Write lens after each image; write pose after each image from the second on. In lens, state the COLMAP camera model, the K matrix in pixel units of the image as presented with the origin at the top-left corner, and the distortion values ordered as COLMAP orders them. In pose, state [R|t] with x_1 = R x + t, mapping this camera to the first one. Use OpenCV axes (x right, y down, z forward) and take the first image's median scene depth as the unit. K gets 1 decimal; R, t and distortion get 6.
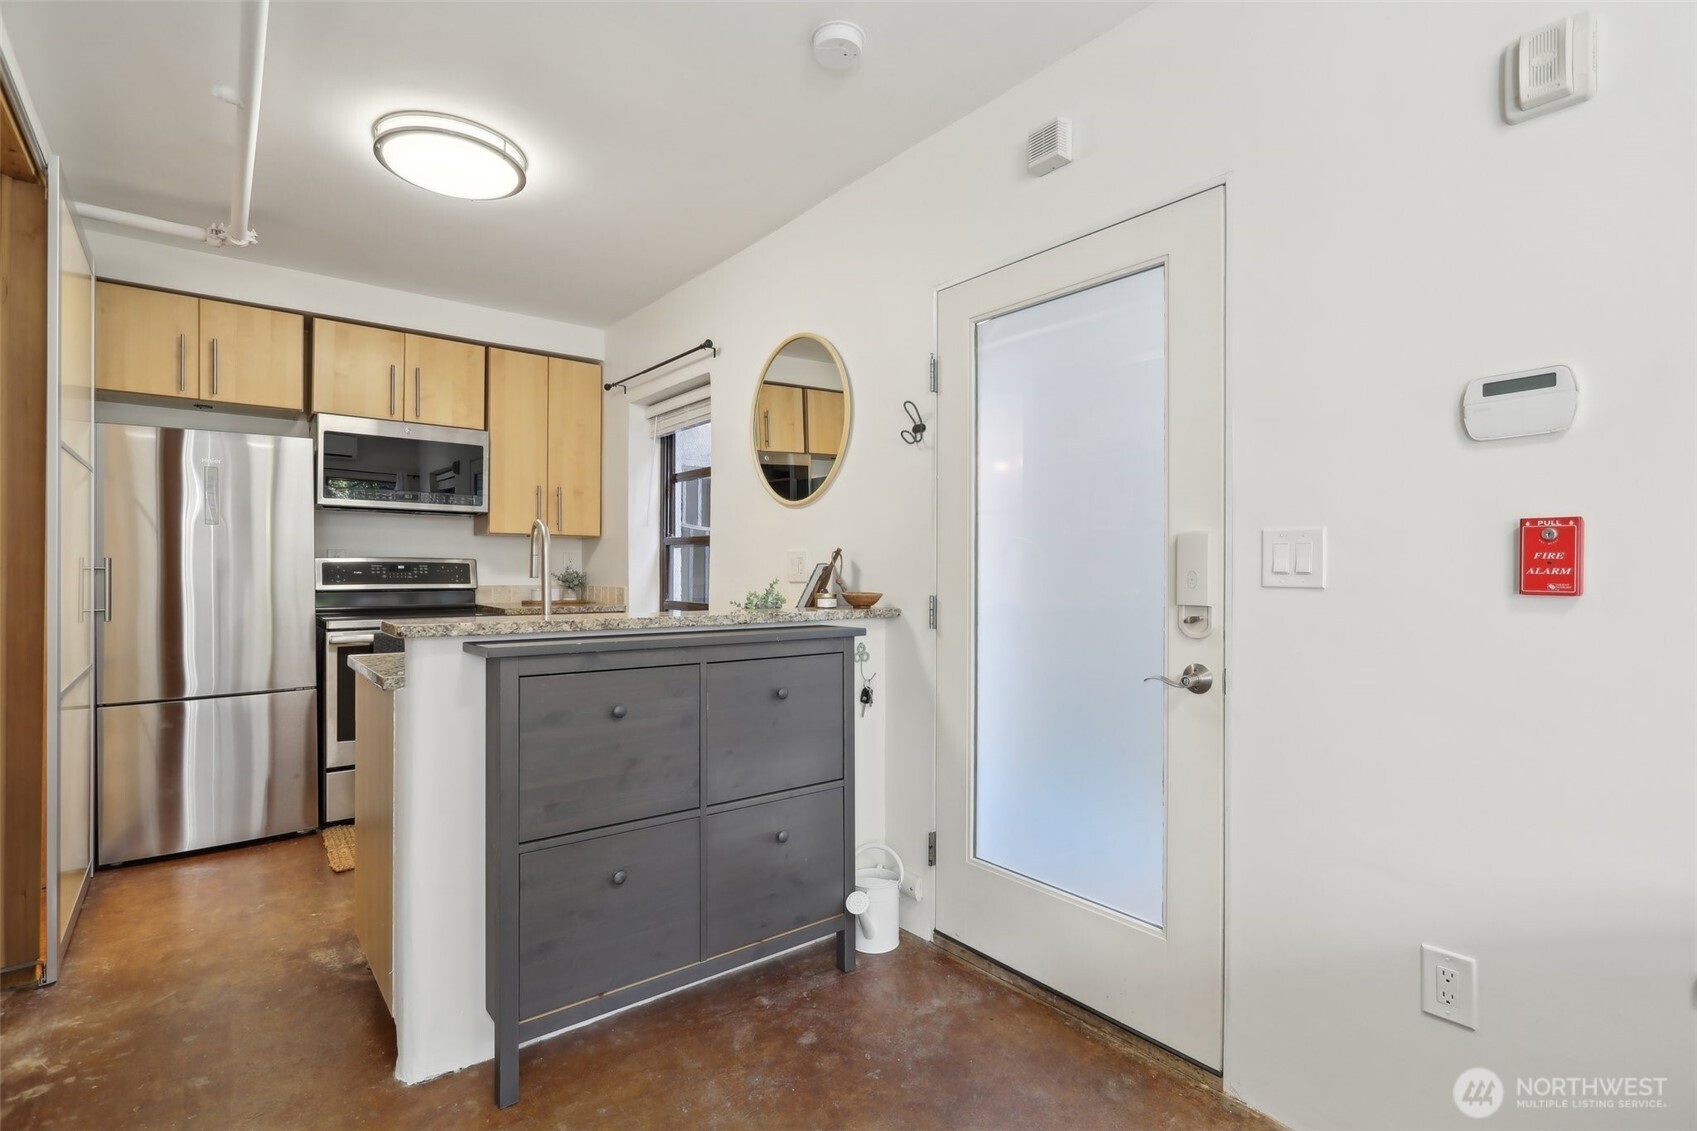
lens RADIAL K [[798.9, 0, 847.6], [0, 798.9, 566.3], [0, 0, 1]] dist [-0.001390, -0.000028]
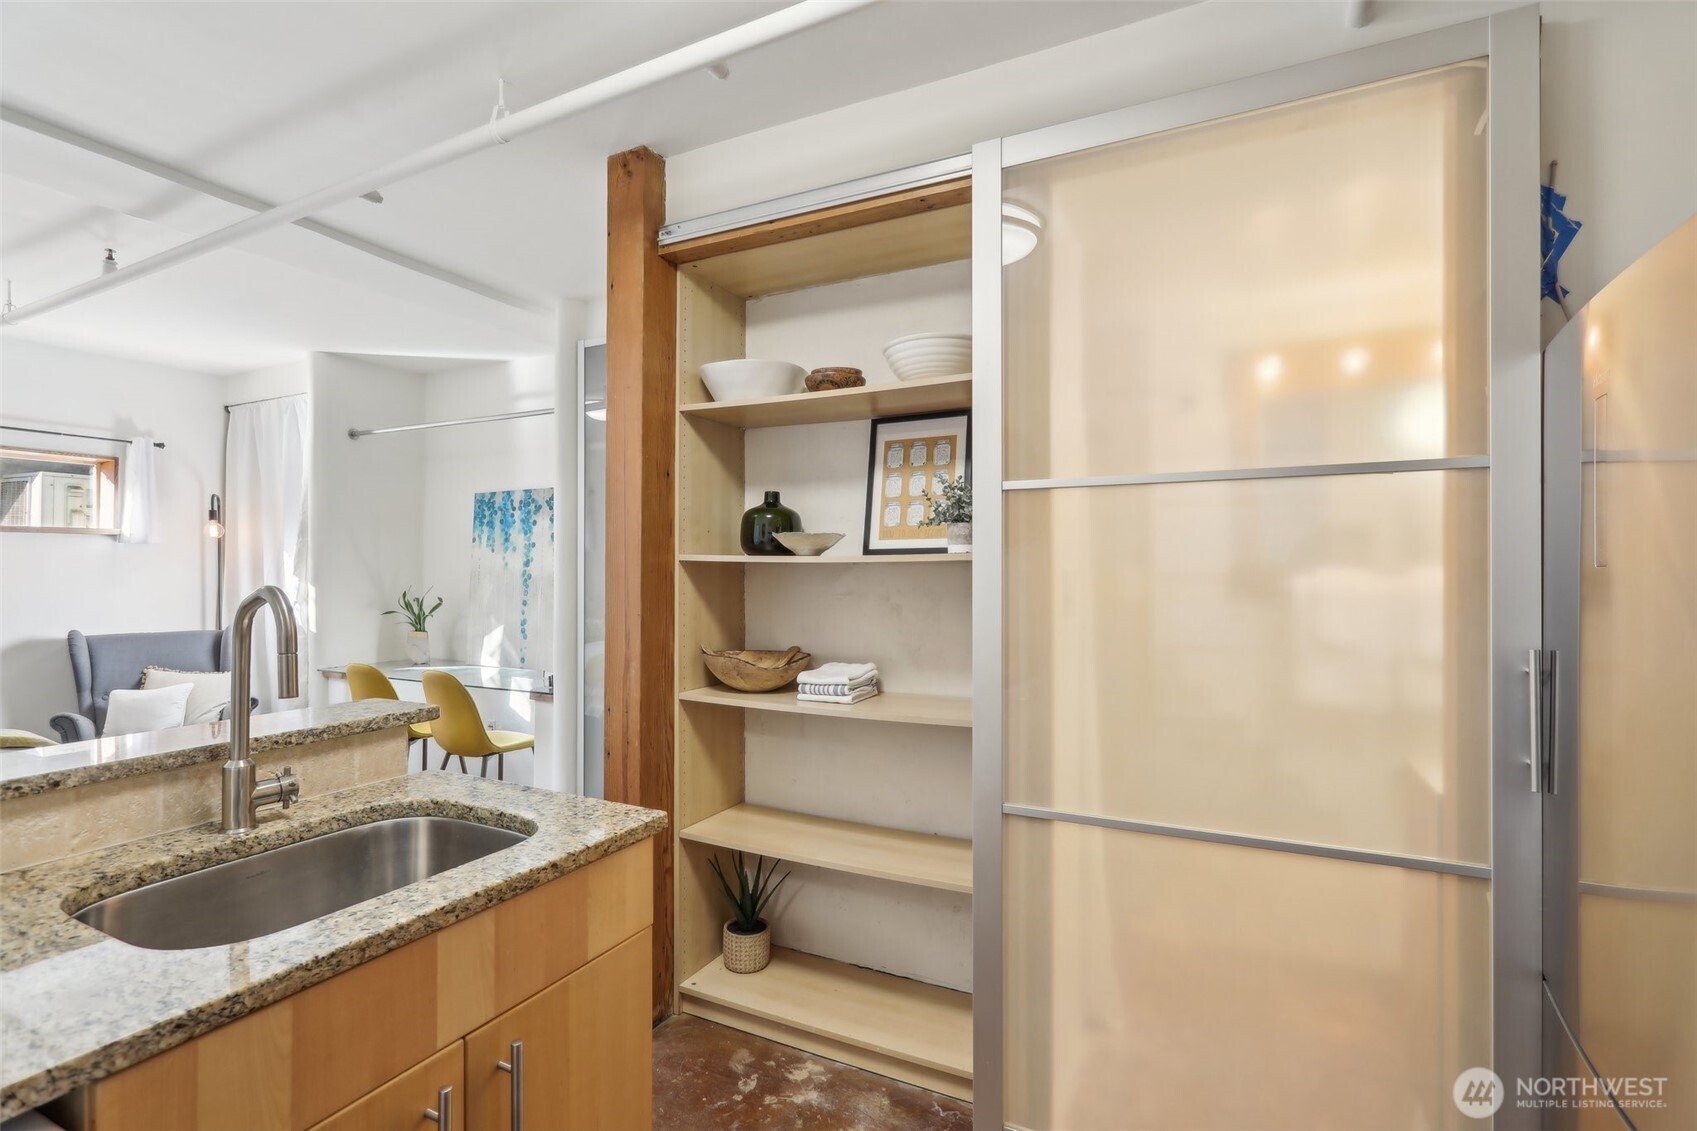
lens RADIAL K [[794.3, 0, 844.7], [0, 794.3, 570.5], [0, 0, 1]] dist [-0.003655, 0.002309]
pose [[-0.912312, -0.005989, -0.409452, -0.345400], [-0.004515, 0.999979, -0.004565, -0.044844], [0.409471, -0.002316, -0.912320, 1.090910]]
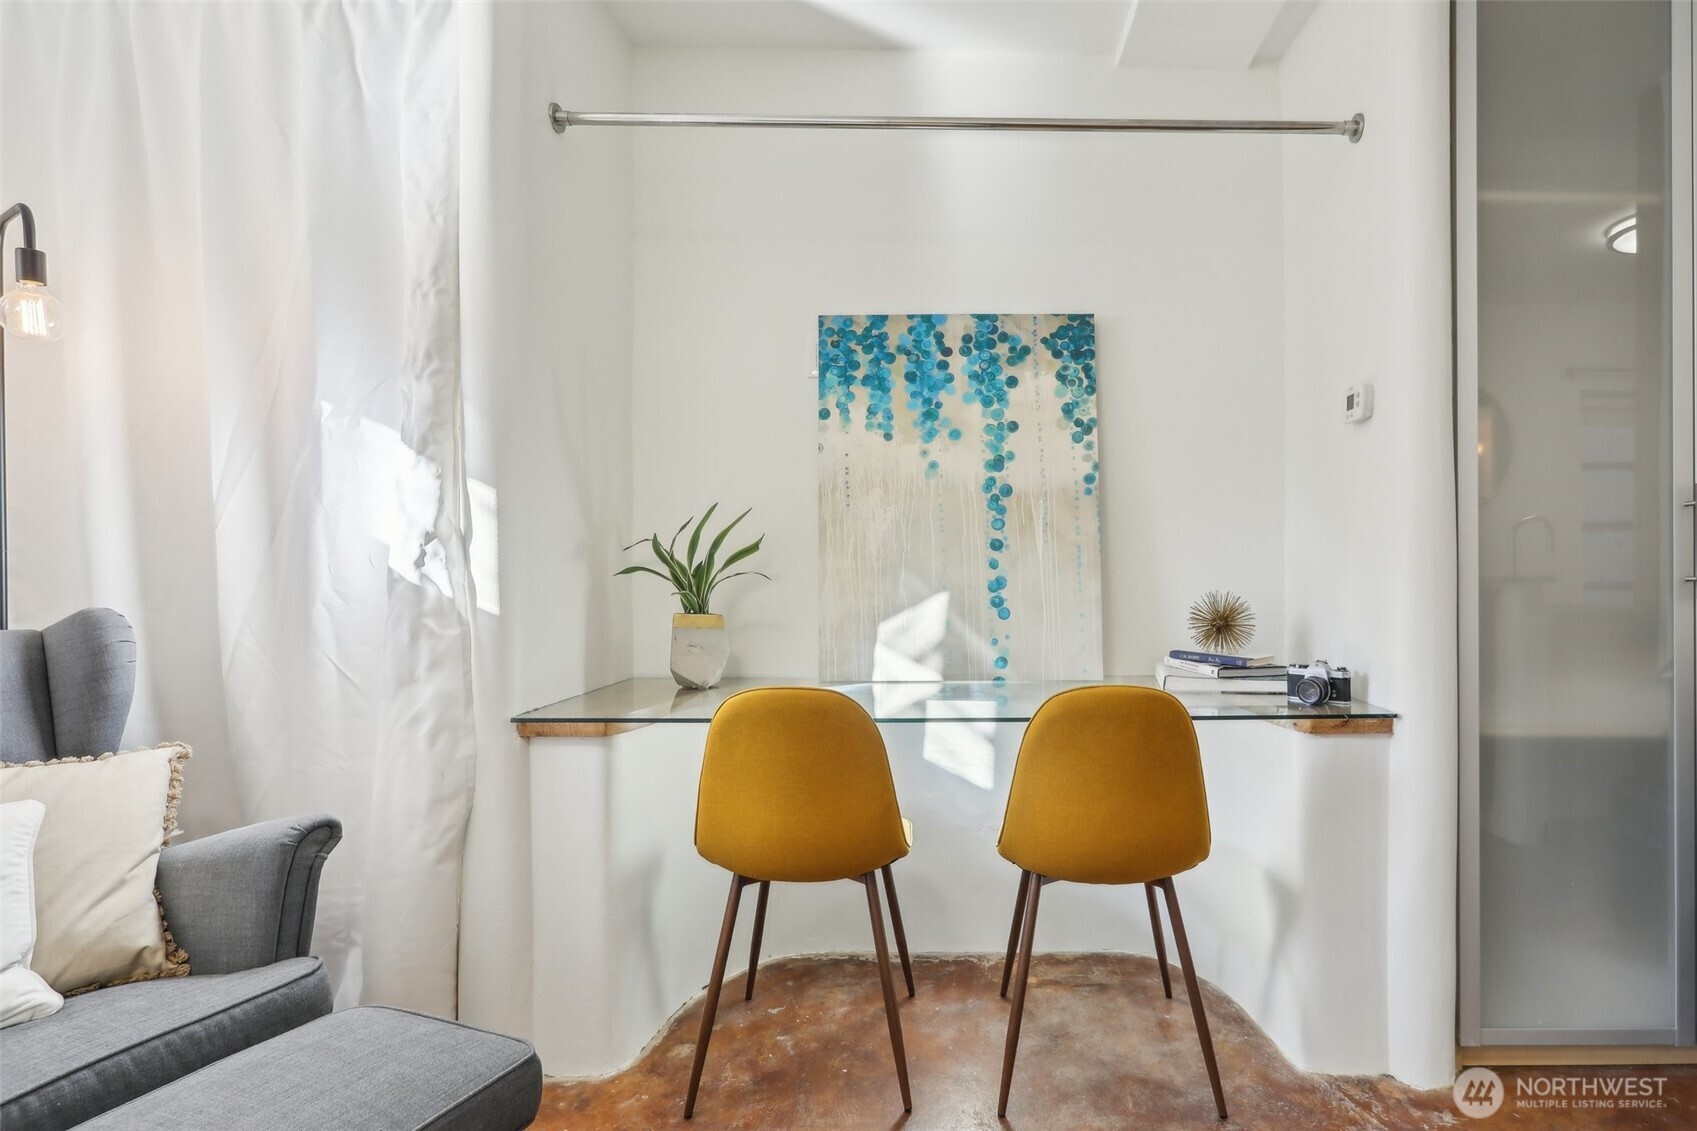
lens RADIAL K [[841.1, 0, 991.6], [0, 841.1, 574.1], [0, 0, 1]] dist [-0.009612, 0.001739]
pose [[-0.603703, -0.004570, -0.797196, 0.132111], [0.003655, 0.999957, -0.008500, 0.033369], [0.797201, -0.008045, -0.603661, 0.095842]]
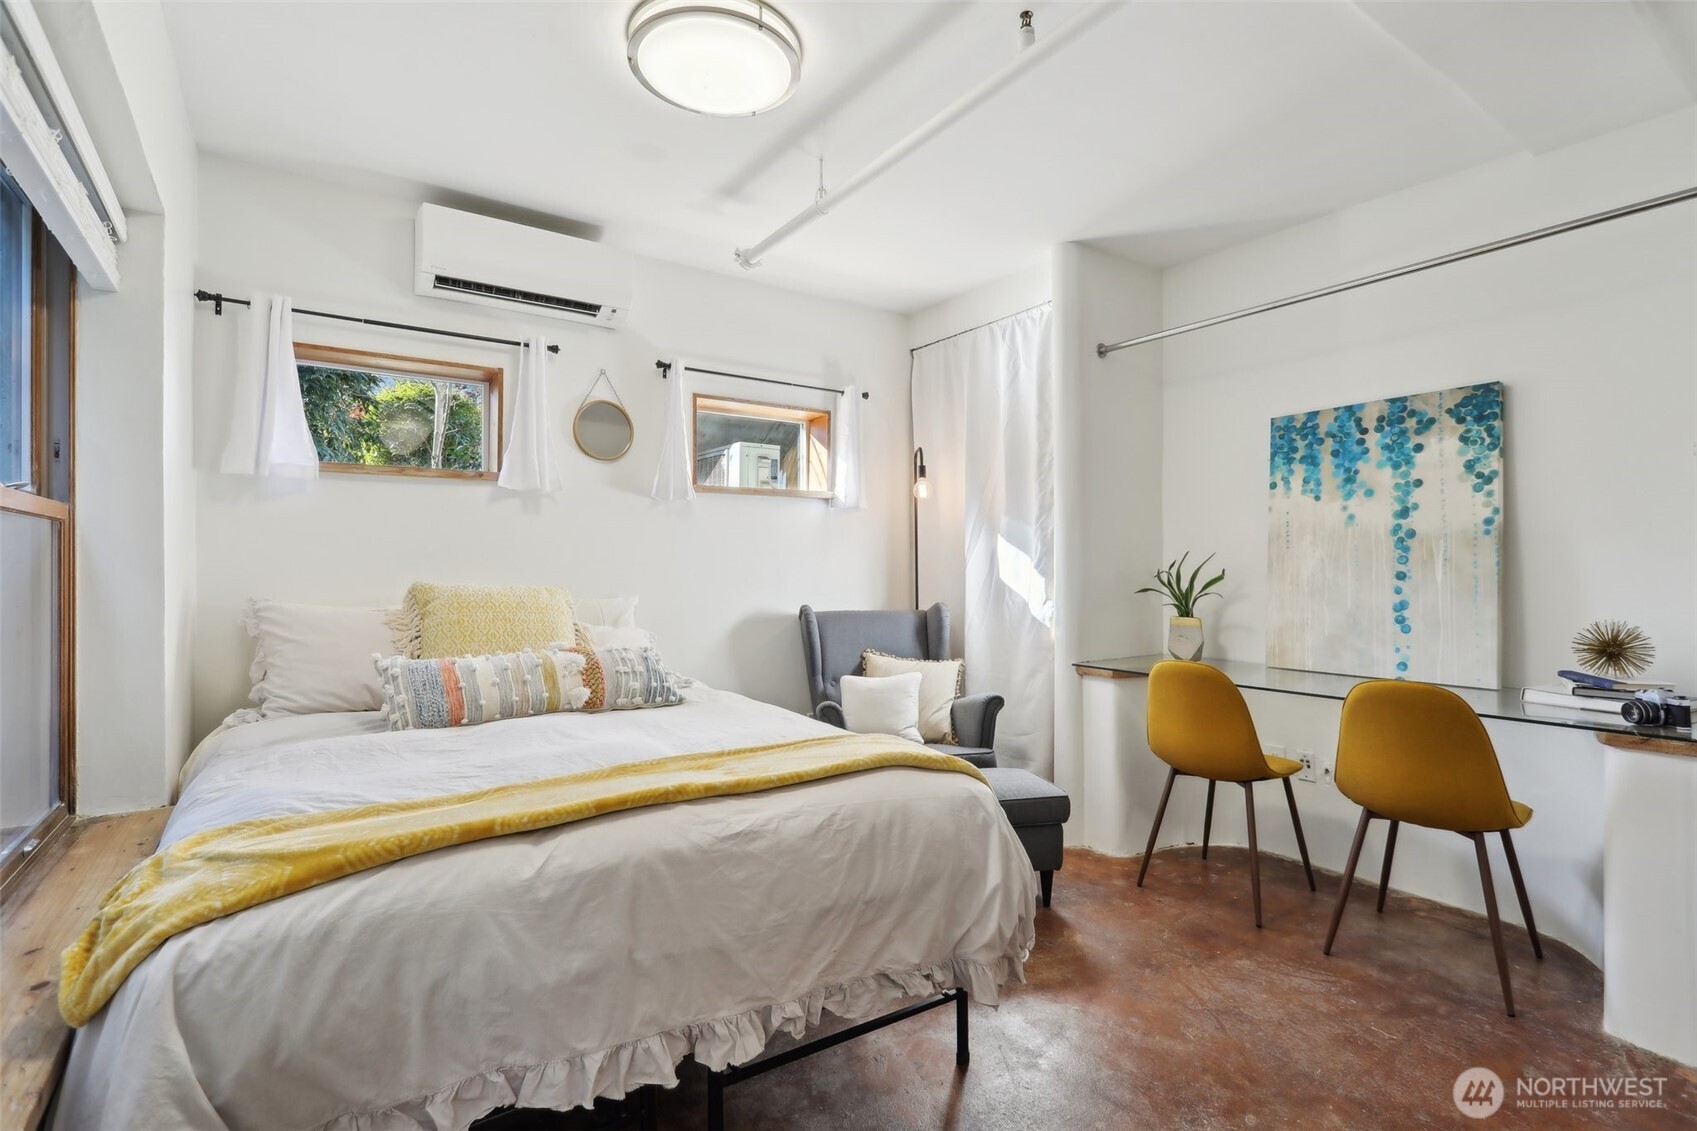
lens RADIAL K [[804.6, 0, 851.1], [0, 804.6, 563.5], [0, 0, 1]] dist [0.002224, 0.001350]
pose [[-0.997666, -0.002083, 0.068246, 0.109215], [-0.002774, 0.999946, -0.010029, 0.001878], [-0.068221, -0.010195, -0.997618, 0.564600]]
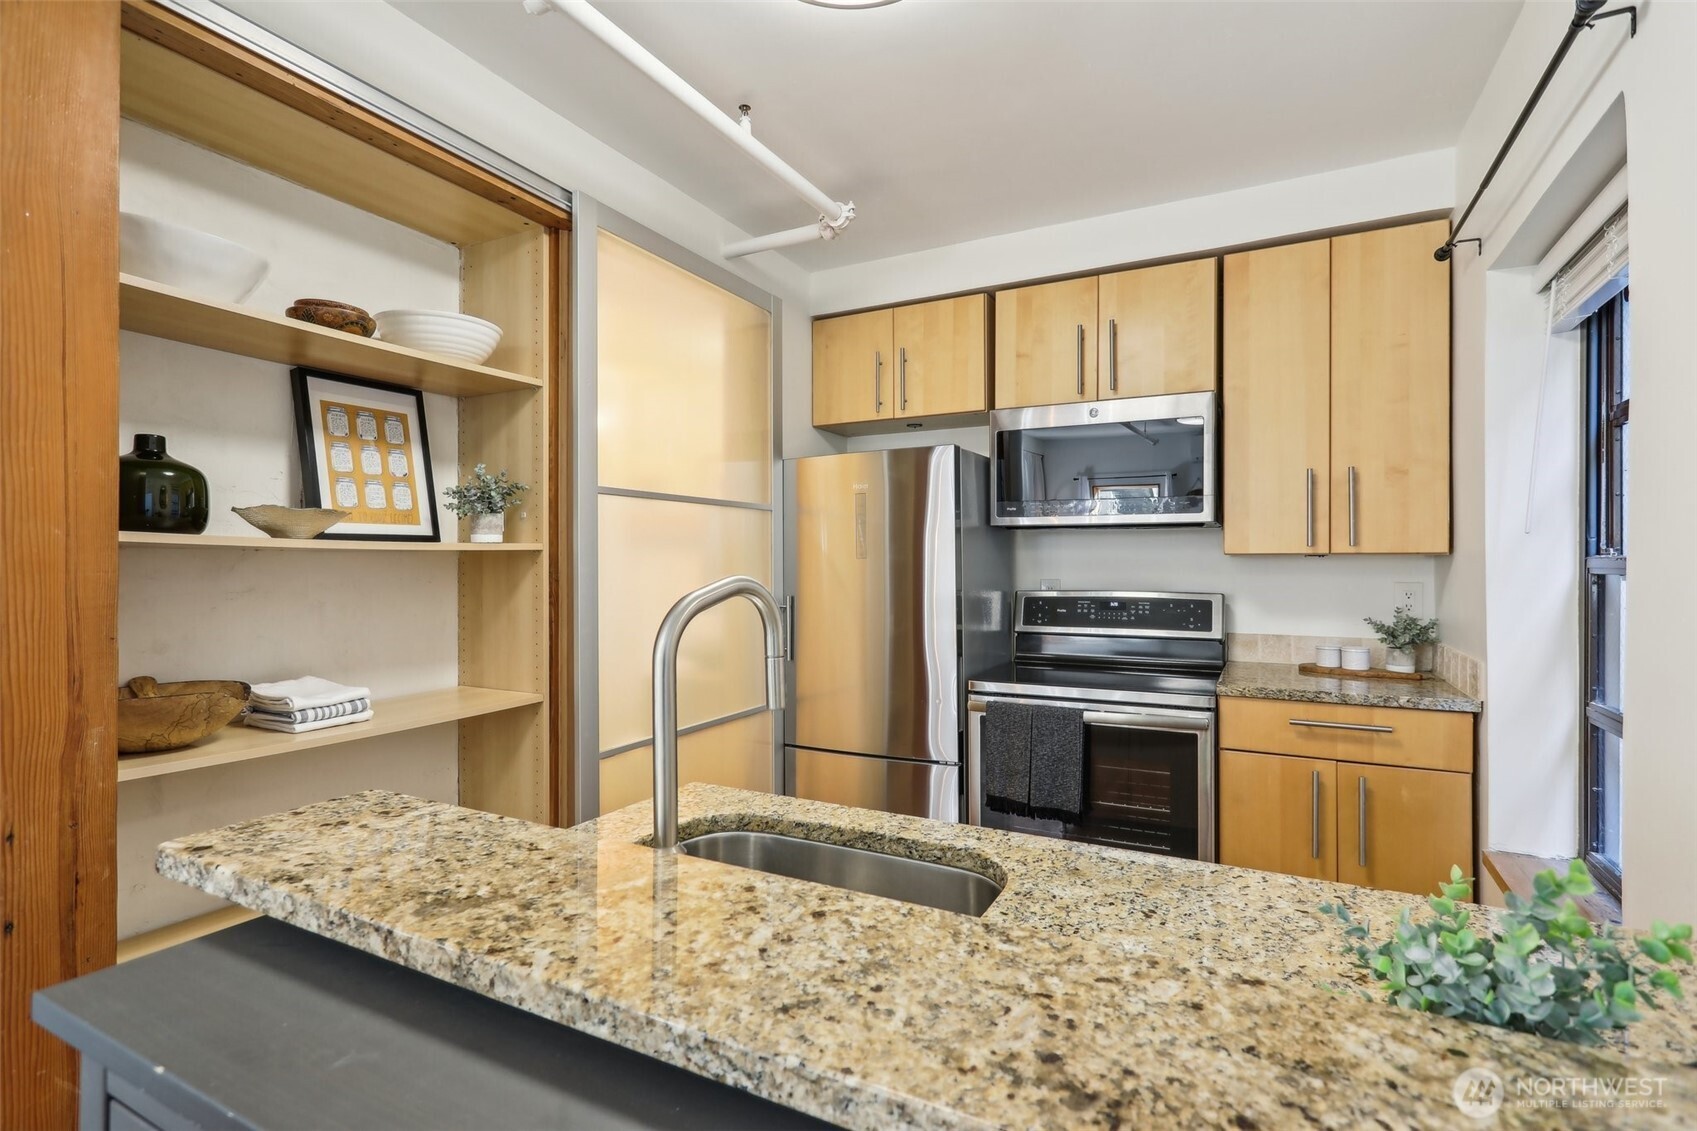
lens RADIAL K [[806.9, 0, 847.6], [0, 806.9, 565.1], [0, 0, 1]] dist [-0.002223, 0.000600]
pose [[0.400147, -0.002783, -0.916447, 0.011279], [0.005241, 0.999986, -0.000748, -0.041874], [0.916436, -0.004504, 0.400156, 0.585722]]
